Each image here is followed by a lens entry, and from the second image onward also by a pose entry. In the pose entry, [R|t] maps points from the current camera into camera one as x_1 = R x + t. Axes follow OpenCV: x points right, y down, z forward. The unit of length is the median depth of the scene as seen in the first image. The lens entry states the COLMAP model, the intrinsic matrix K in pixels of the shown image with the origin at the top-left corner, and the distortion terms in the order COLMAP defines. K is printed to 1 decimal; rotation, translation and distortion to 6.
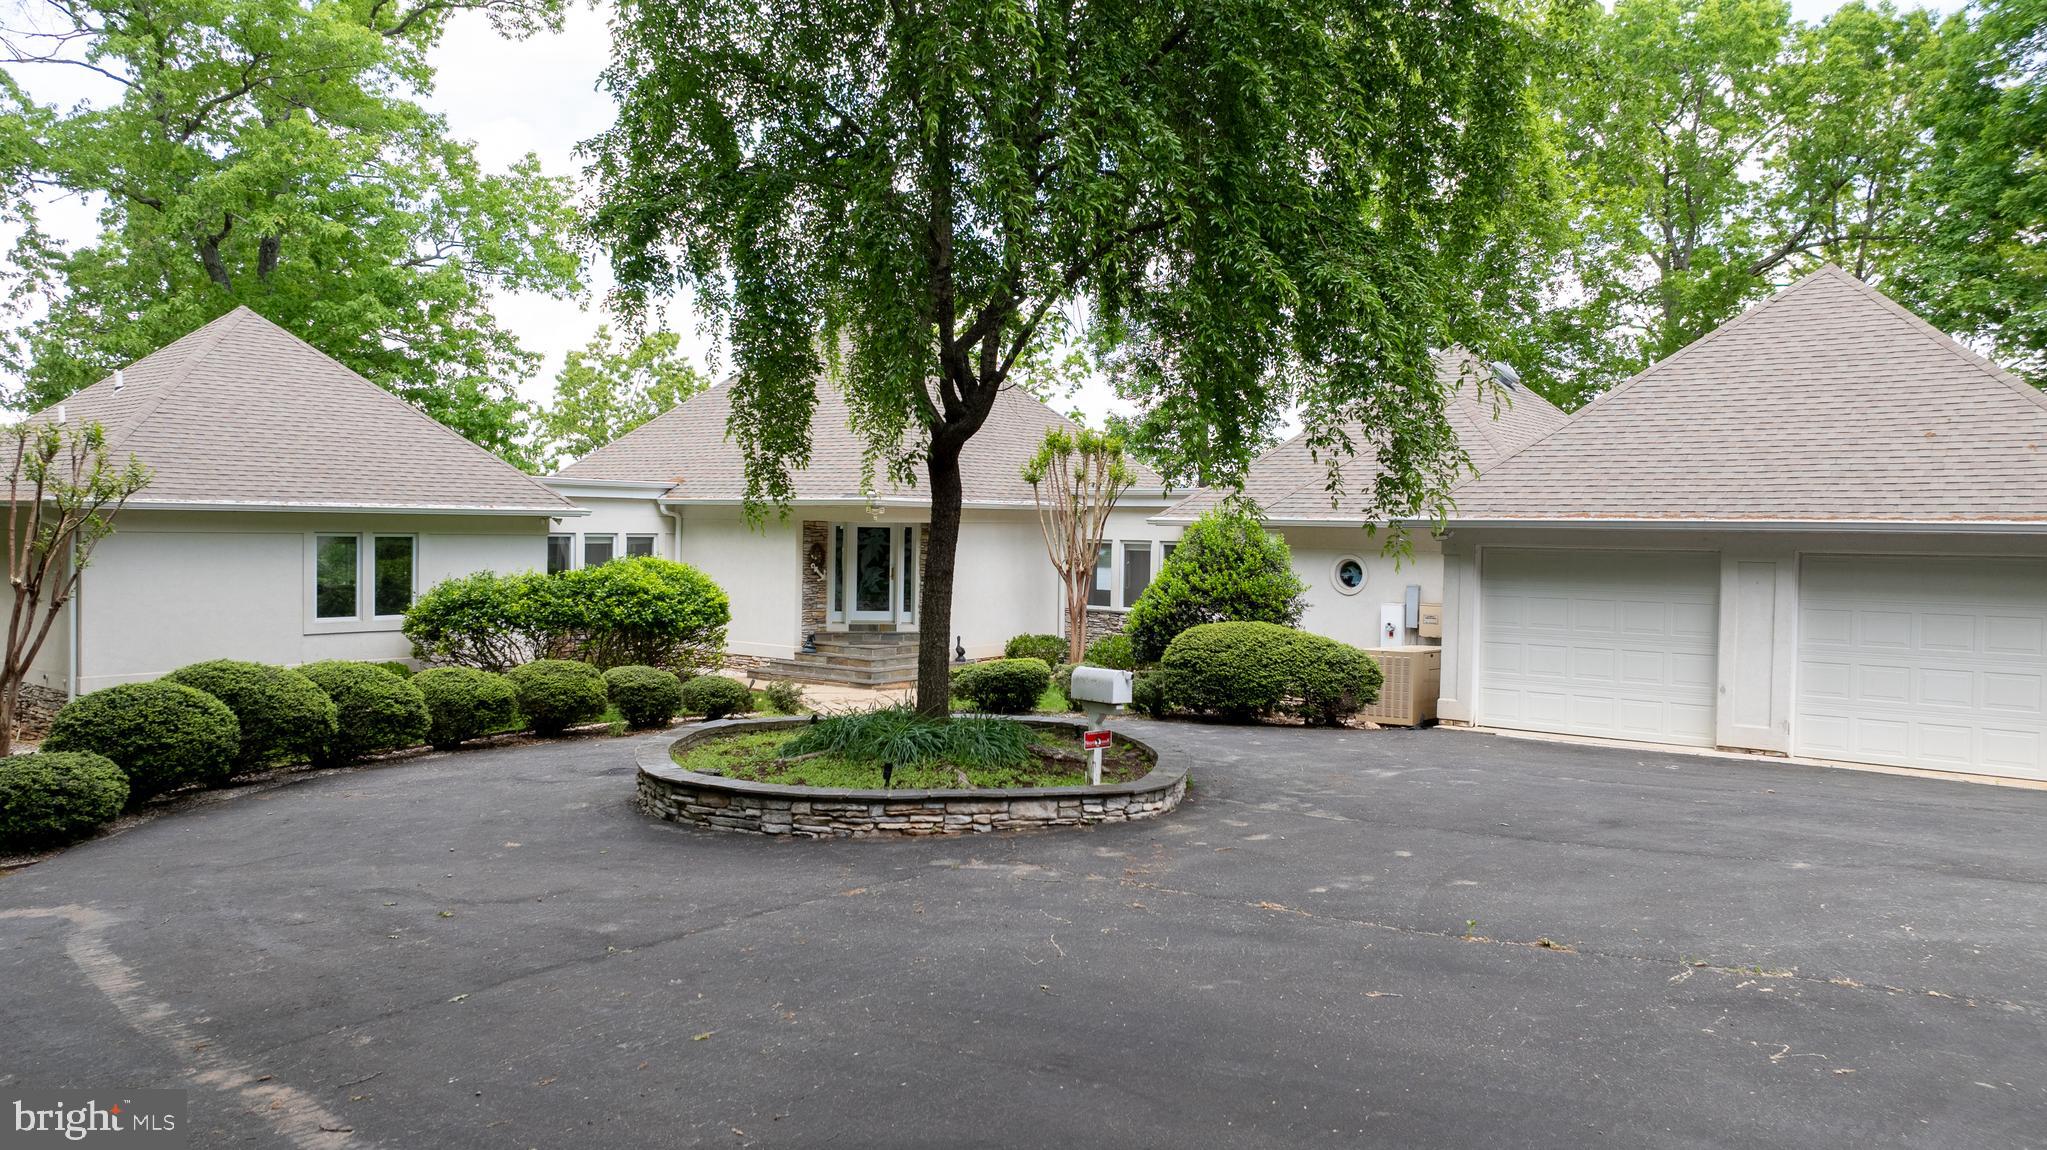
lens RADIAL K [[1400.8, 0, 1022.9], [0, 1400.8, 571.4], [0, 0, 1]] dist [-0.018113, 0.001240]
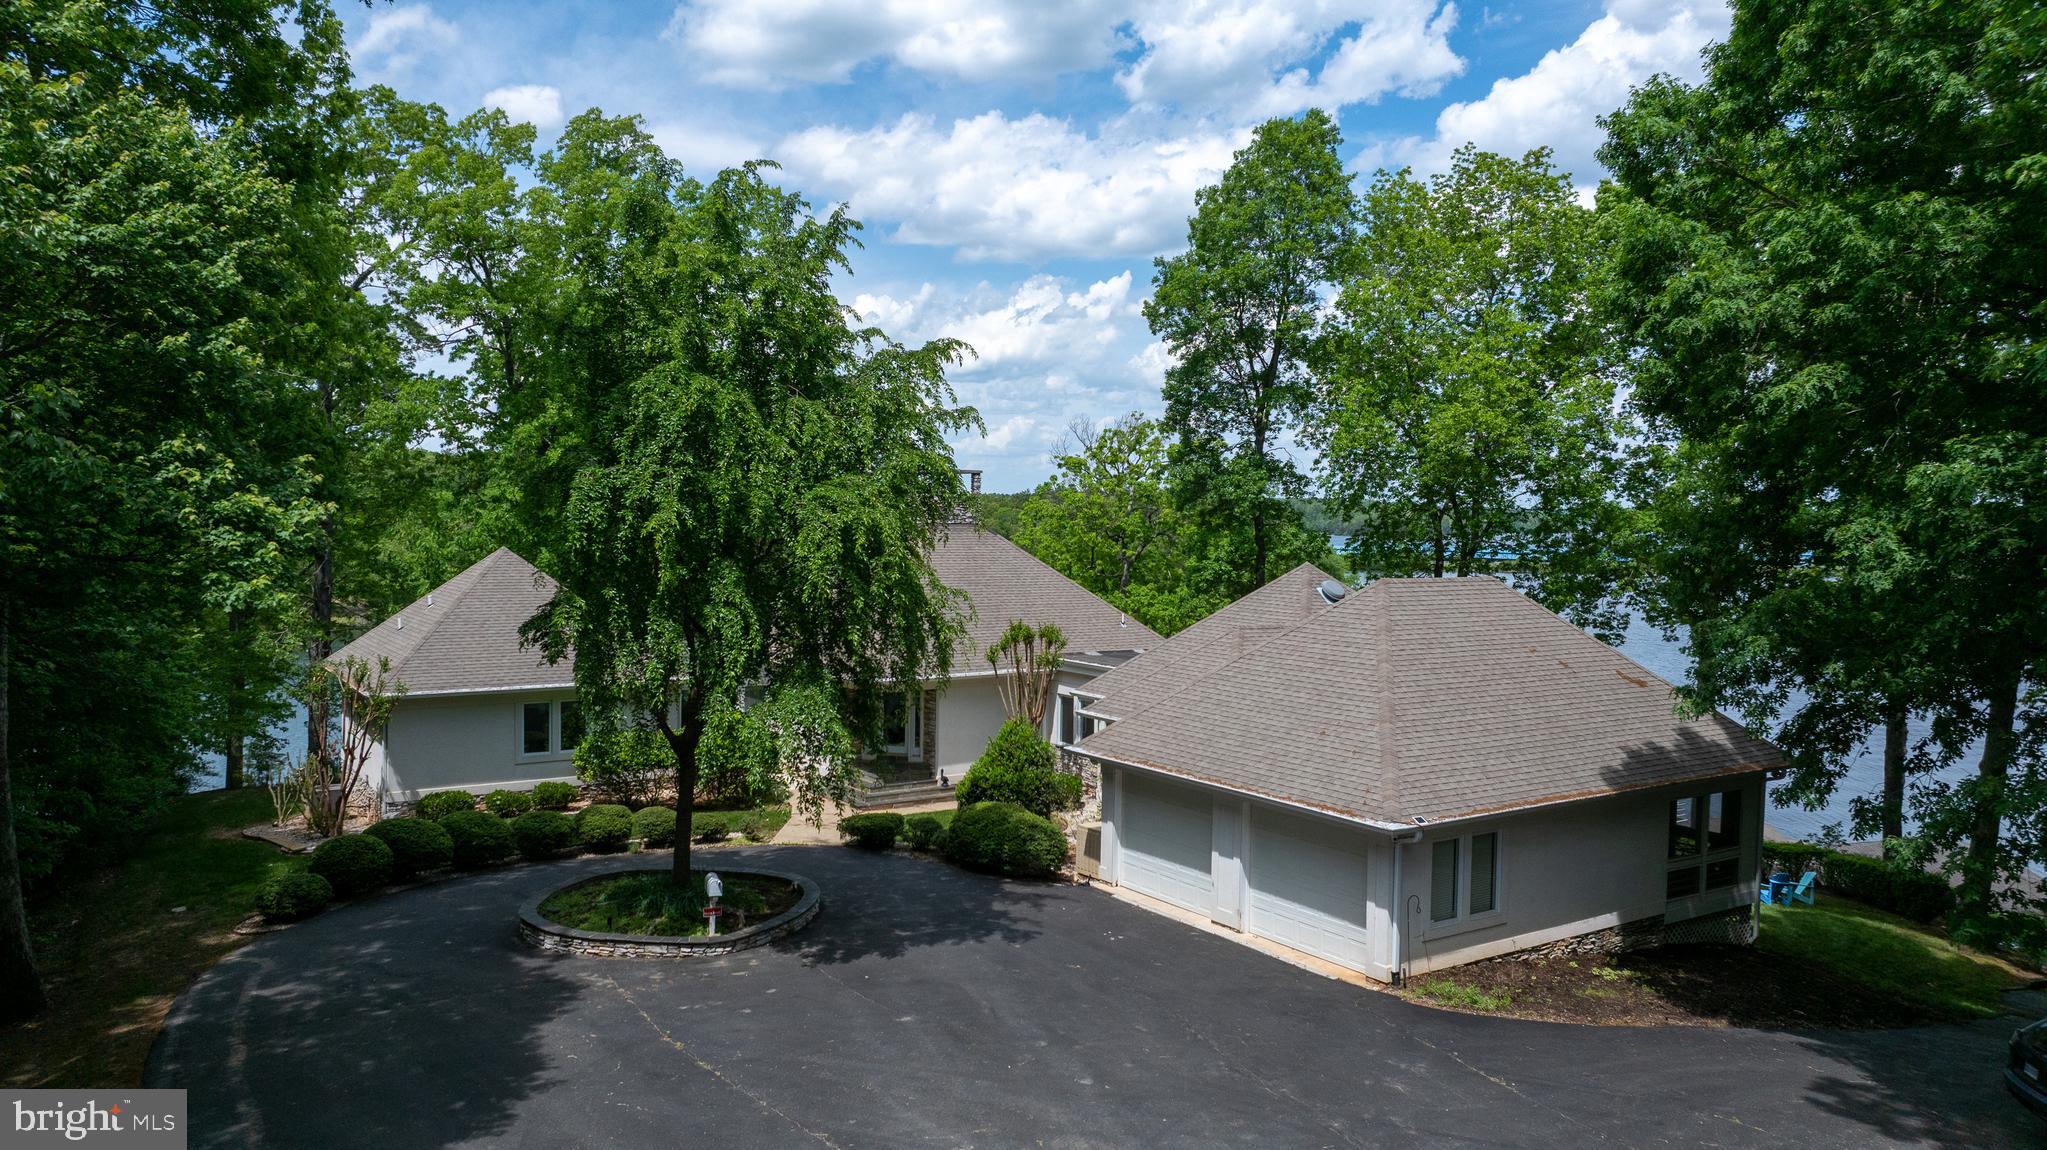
lens RADIAL K [[1342.3, 0, 1011.8], [0, 1342.3, 570.1], [0, 0, 1]] dist [-0.022671, -0.002634]
pose [[0.956966, 0.000370, -0.290200, 0.490482], [-0.003652, 0.999935, -0.010765, -0.166152], [0.290177, 0.011362, 0.956906, -0.329609]]
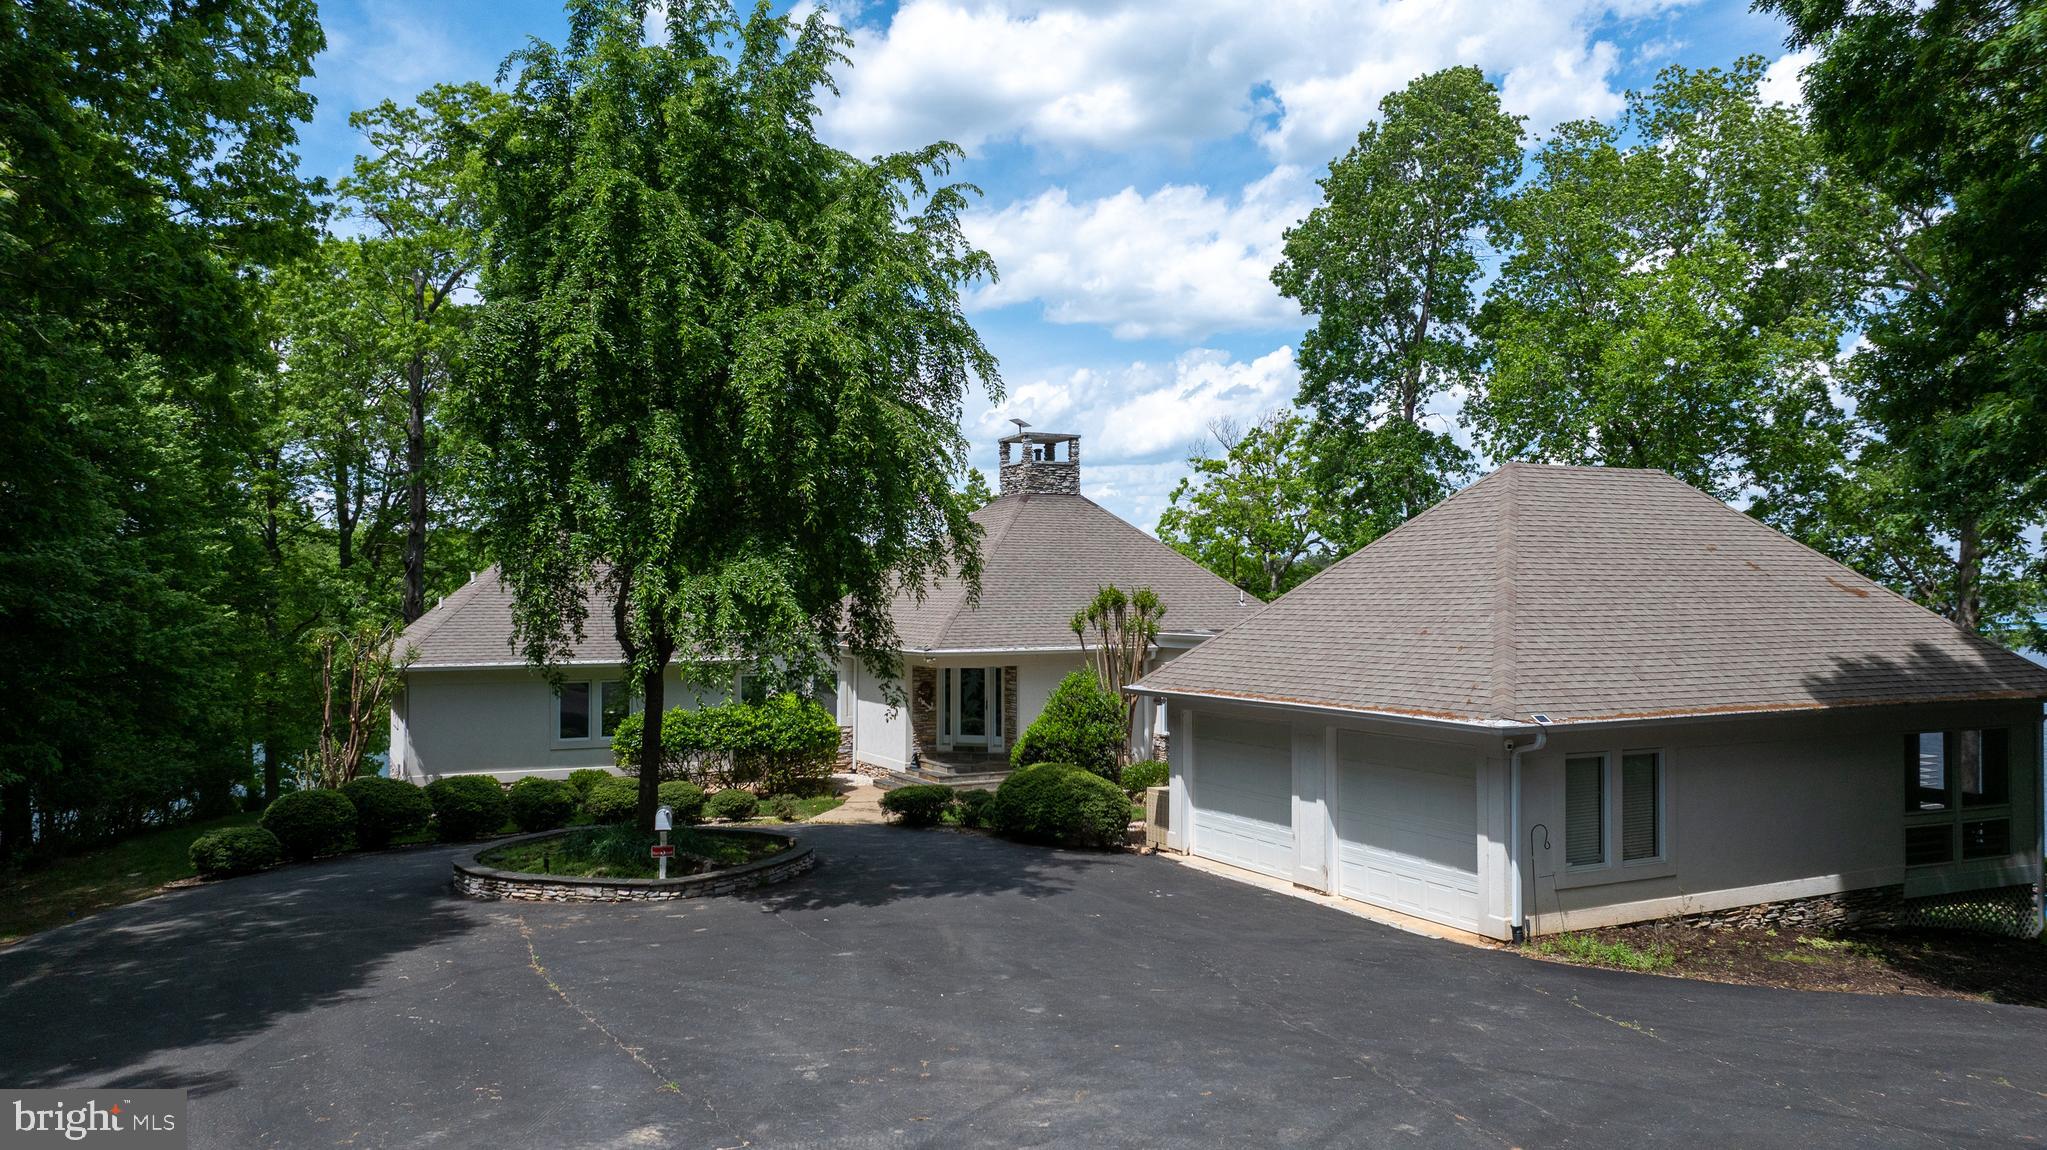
lens RADIAL K [[1400.8, 0, 1022.9], [0, 1400.8, 571.4], [0, 0, 1]] dist [-0.018113, 0.001240]
pose [[0.914878, -0.029812, -0.402629, 0.535925], [0.005270, 0.998067, -0.061926, -0.048284], [0.403697, 0.054533, 0.913266, -0.154407]]
